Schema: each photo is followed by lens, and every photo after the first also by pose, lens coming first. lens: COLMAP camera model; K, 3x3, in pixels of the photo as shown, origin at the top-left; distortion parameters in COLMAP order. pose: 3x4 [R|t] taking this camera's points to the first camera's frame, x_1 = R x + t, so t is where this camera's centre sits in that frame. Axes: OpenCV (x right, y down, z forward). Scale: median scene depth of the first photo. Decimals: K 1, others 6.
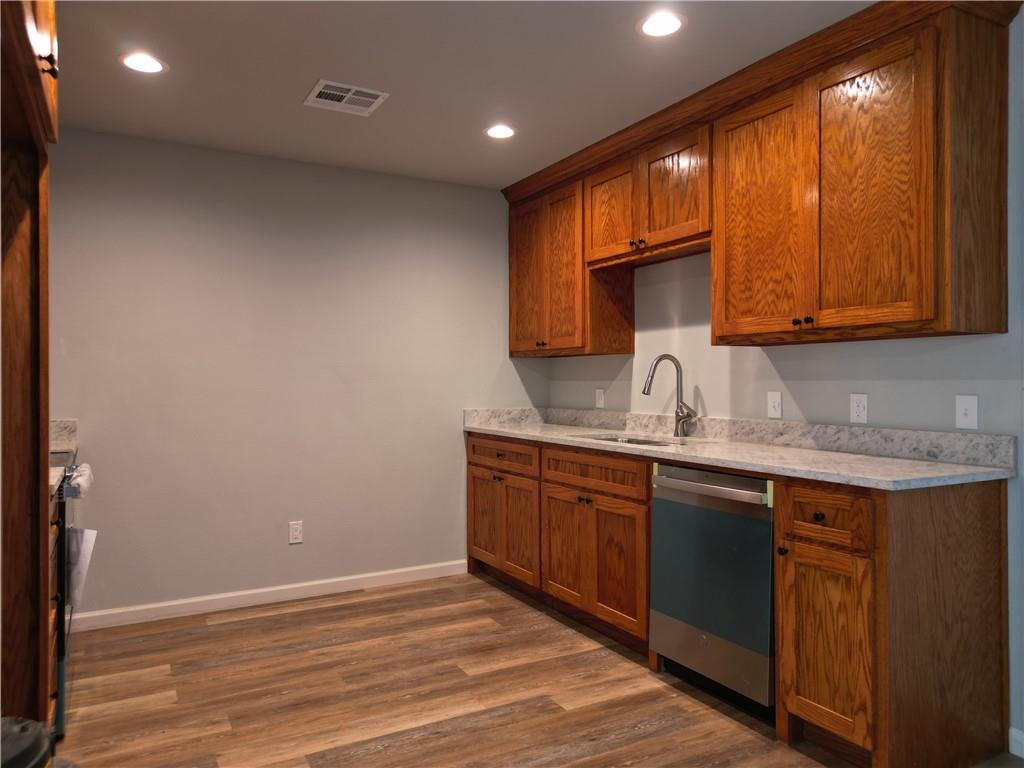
lens RADIAL K [[722.5, 0, 507.9], [0, 722.5, 380.9], [0, 0, 1]] dist [0.069606, -0.072271]
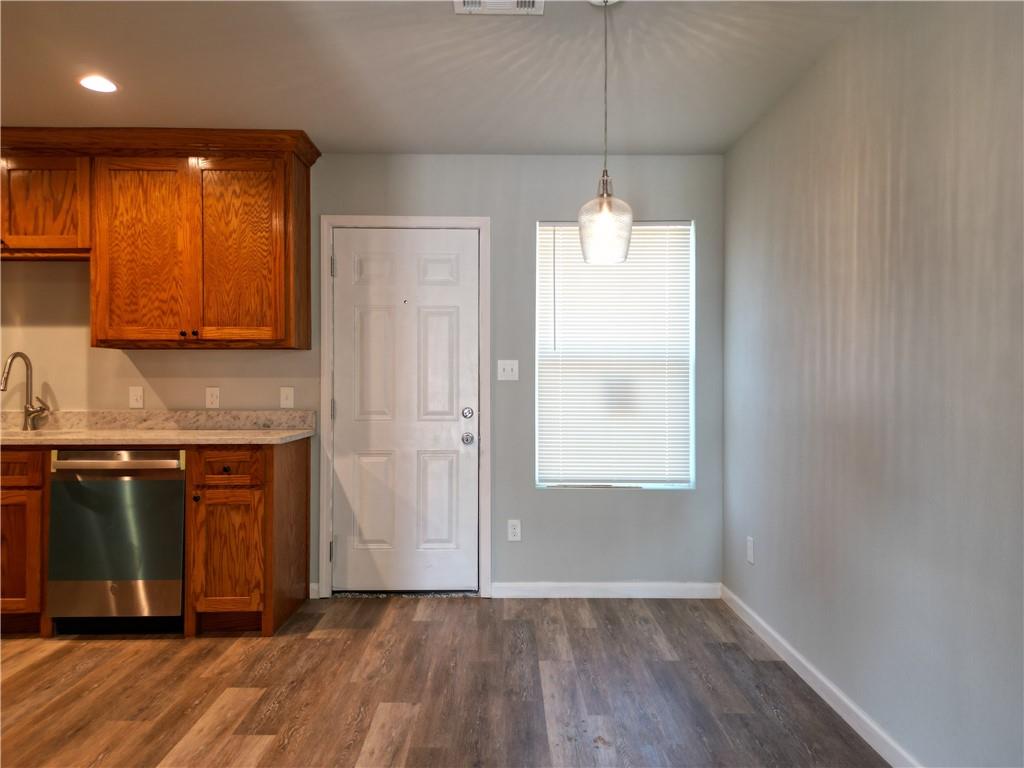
lens RADIAL K [[722.5, 0, 507.9], [0, 722.5, 380.9], [0, 0, 1]] dist [0.069606, -0.072271]
pose [[0.470920, 0.004534, 0.882164, -0.510643], [-0.000936, 0.999989, -0.004639, 0.012088], [-0.882176, 0.001359, 0.470919, -0.163677]]
